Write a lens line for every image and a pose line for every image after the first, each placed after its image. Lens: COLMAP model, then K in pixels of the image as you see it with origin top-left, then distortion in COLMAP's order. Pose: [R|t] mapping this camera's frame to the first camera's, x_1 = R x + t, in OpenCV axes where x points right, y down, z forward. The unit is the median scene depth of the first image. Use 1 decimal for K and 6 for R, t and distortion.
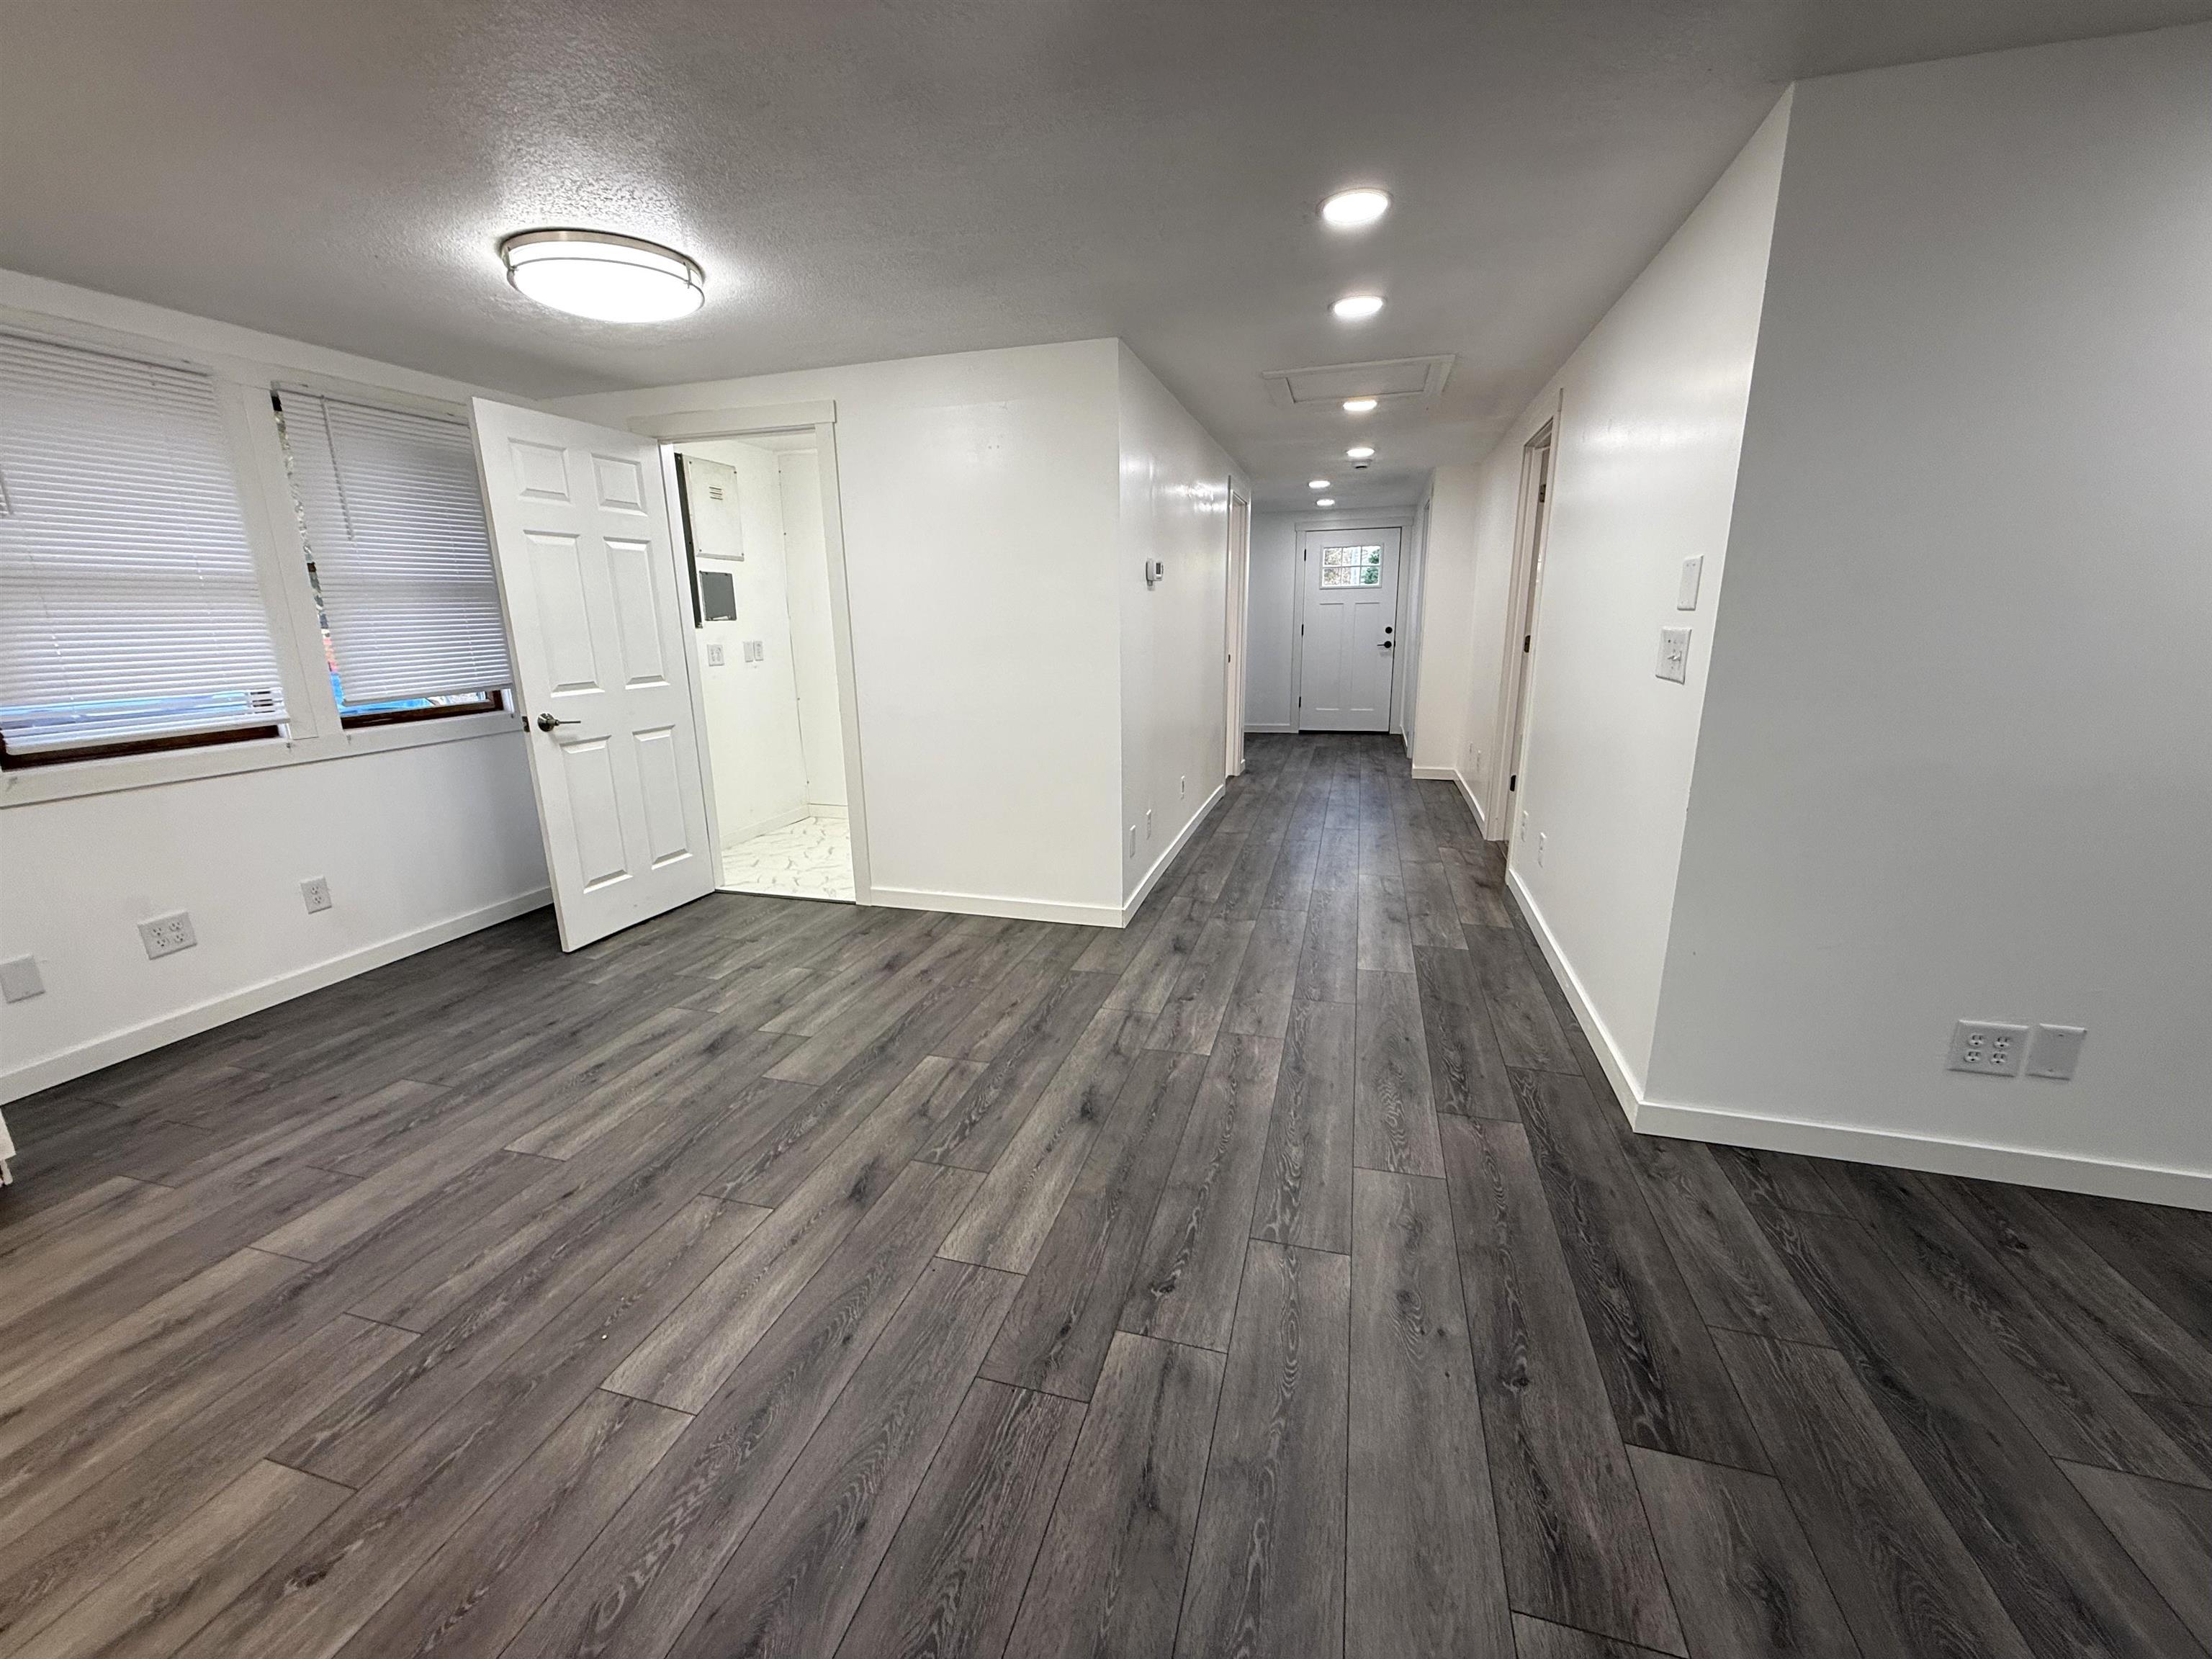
lens RADIAL K [[879.0, 0, 1101.3], [0, 879.0, 827.1], [0, 0, 1]] dist [0.000901, -0.000087]
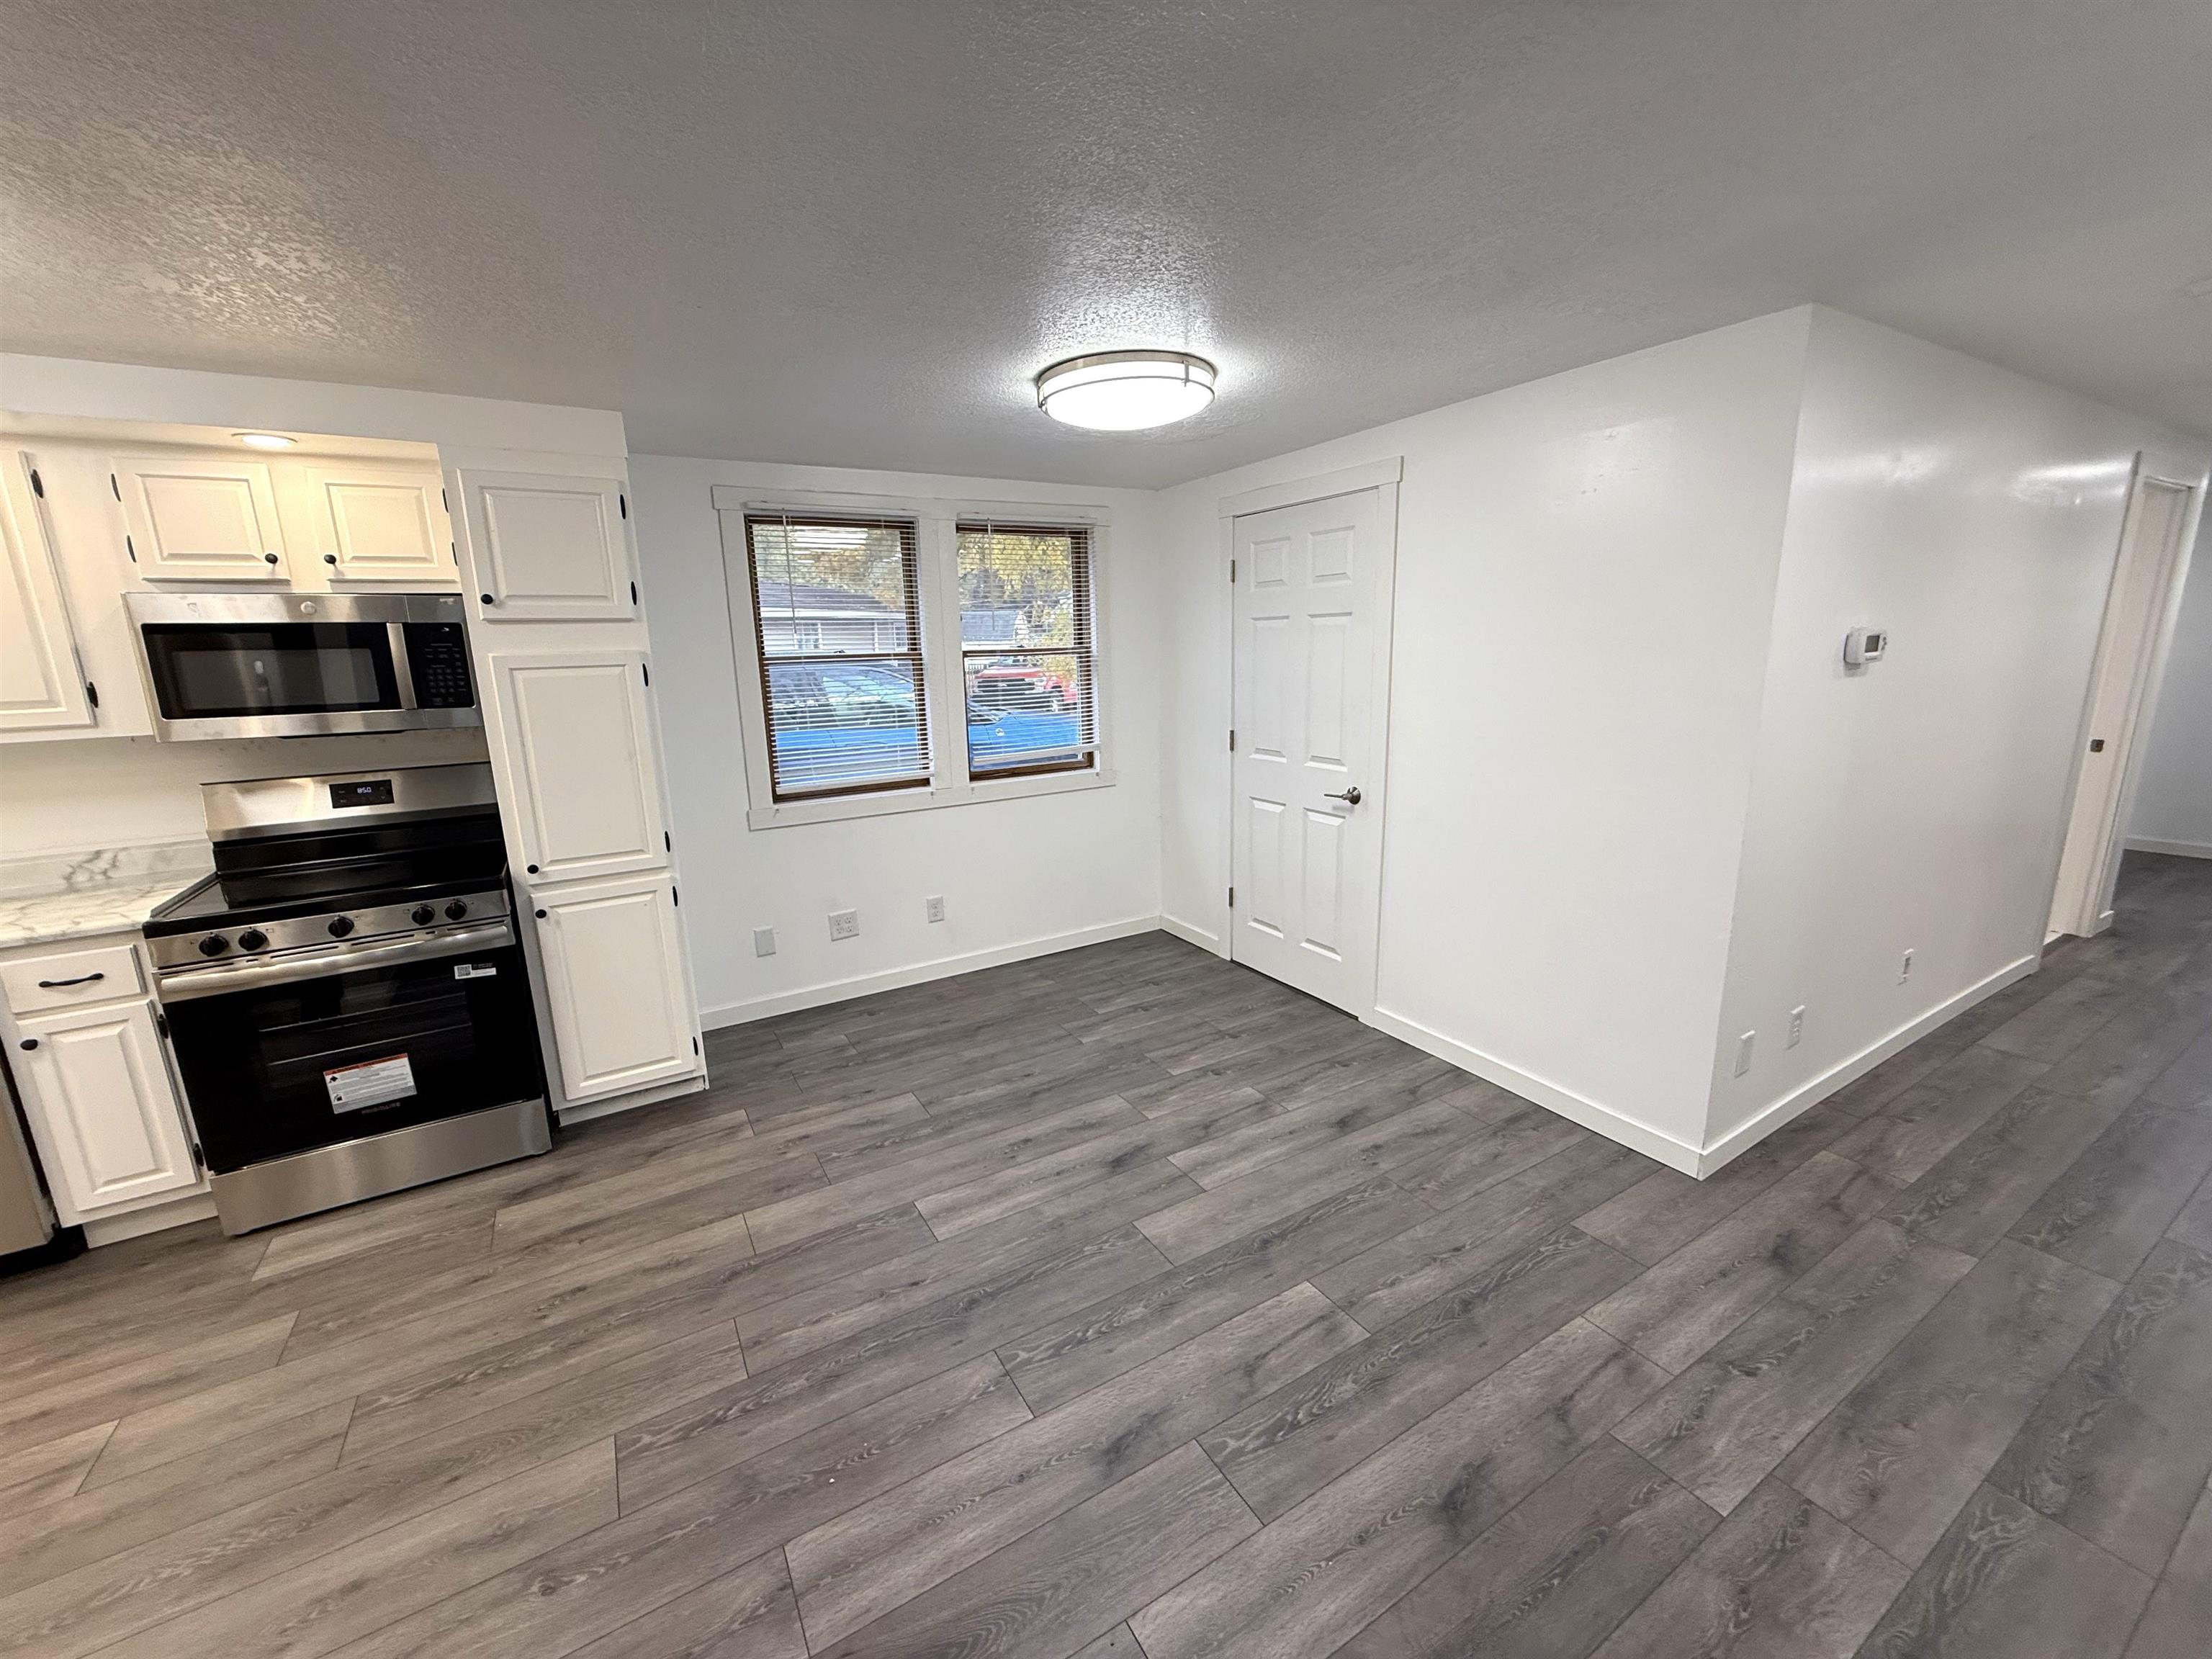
lens RADIAL K [[879.0, 0, 1101.3], [0, 879.0, 827.1], [0, 0, 1]] dist [0.000901, -0.000087]
pose [[0.729853, 0.137958, -0.669539, 0.143163], [-0.148430, 0.988040, 0.041784, -0.152430], [0.667295, 0.068883, 0.741601, 0.243048]]
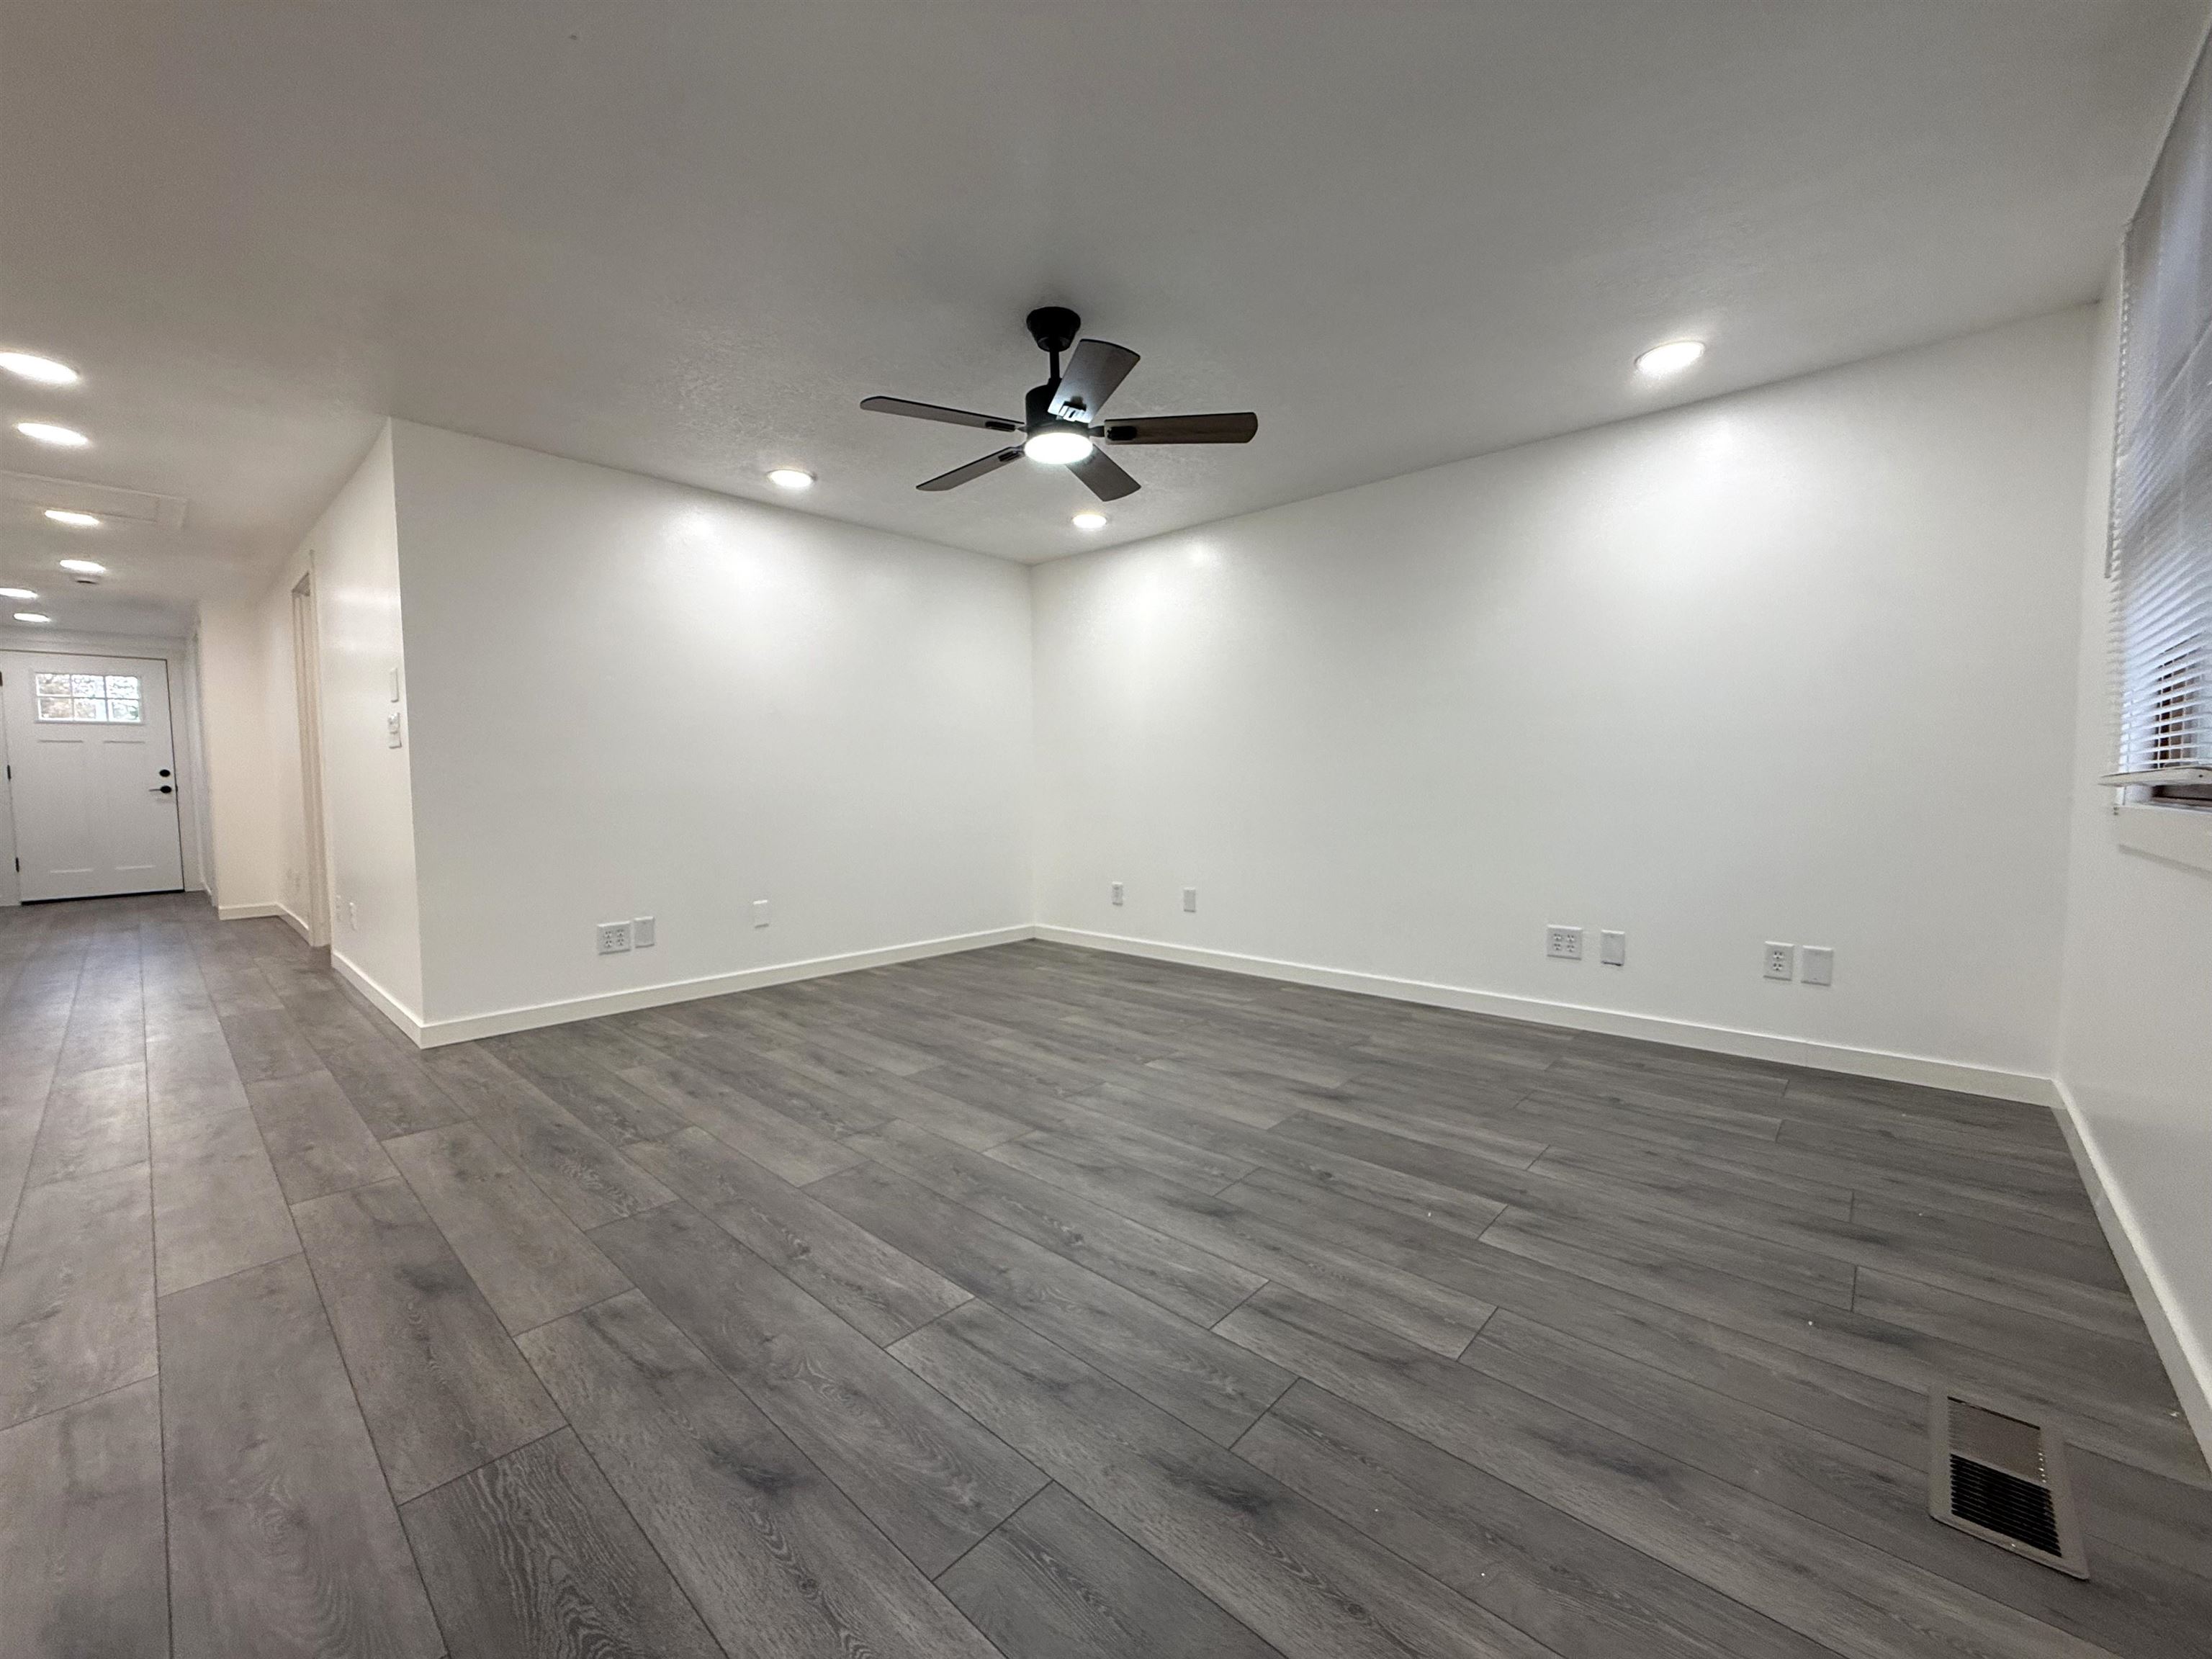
lens RADIAL K [[879.0, 0, 1101.3], [0, 879.0, 827.1], [0, 0, 1]] dist [0.000901, -0.000087]
pose [[0.440394, -0.041303, 0.896854, -0.150974], [0.214816, 0.974773, -0.060592, 0.258105], [-0.871727, 0.219343, 0.438156, -0.563098]]
